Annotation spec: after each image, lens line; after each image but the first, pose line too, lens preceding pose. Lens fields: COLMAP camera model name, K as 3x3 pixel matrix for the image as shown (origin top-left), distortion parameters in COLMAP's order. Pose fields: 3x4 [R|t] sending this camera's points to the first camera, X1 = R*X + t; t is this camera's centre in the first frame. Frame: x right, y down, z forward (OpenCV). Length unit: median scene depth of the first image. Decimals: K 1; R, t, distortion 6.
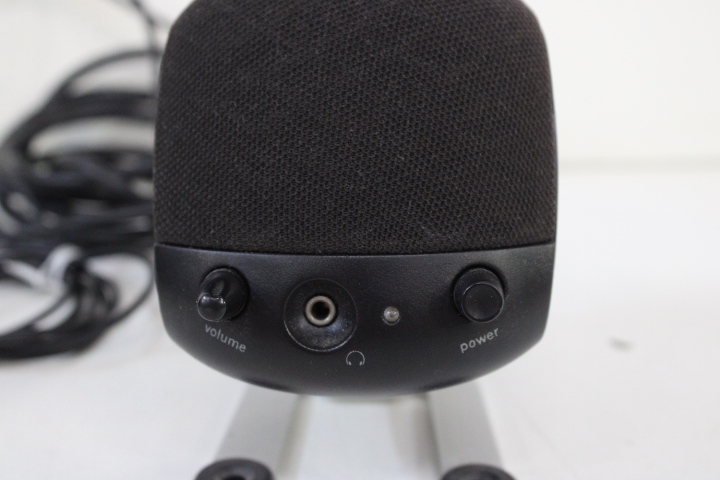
lens RADIAL K [[1048.3, 0, 360.0], [0, 1048.3, 240.0], [0, 0, 1]] dist [-0.061479, 0.009302]
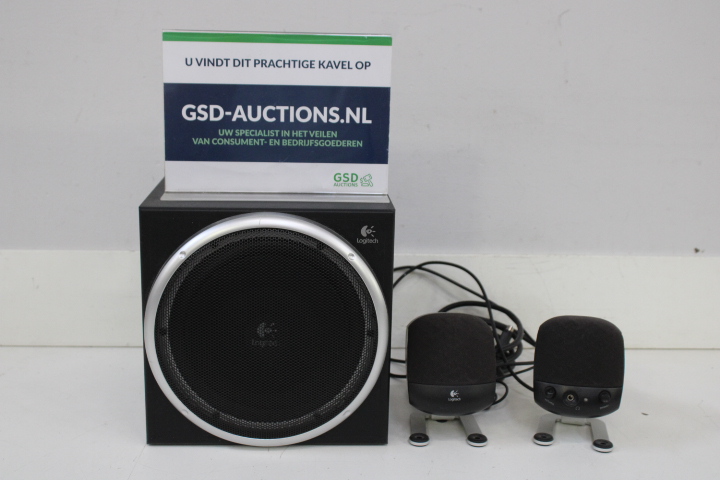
lens RADIAL K [[911.2, 0, 360.0], [0, 911.2, 240.0], [0, 0, 1]] dist [-0.074039, -0.001431]
pose [[0.987244, 0.056666, -0.148786, -0.407872], [-0.076706, 0.988196, -0.132608, -0.020188], [0.139515, 0.142329, 0.979938, -3.219813]]
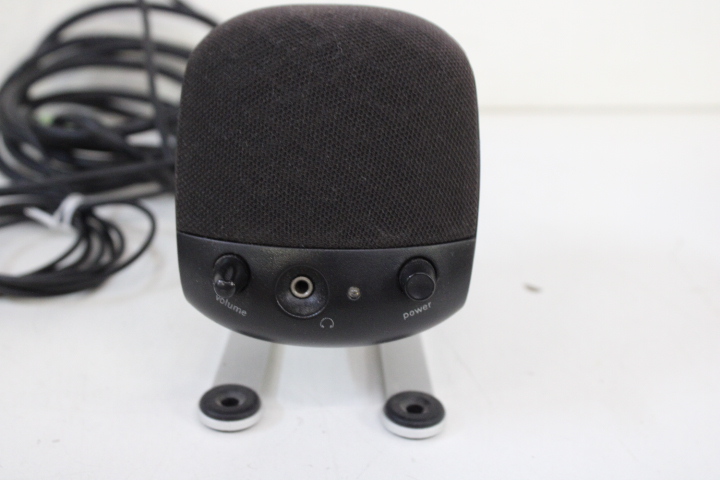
lens RADIAL K [[1048.3, 0, 360.0], [0, 1048.3, 240.0], [0, 0, 1]] dist [-0.061479, 0.009302]
pose [[0.998381, 0.019665, 0.053366, -0.035997], [-0.025682, 0.993088, 0.114528, -0.151044], [-0.050745, -0.115713, 0.991986, -0.347744]]
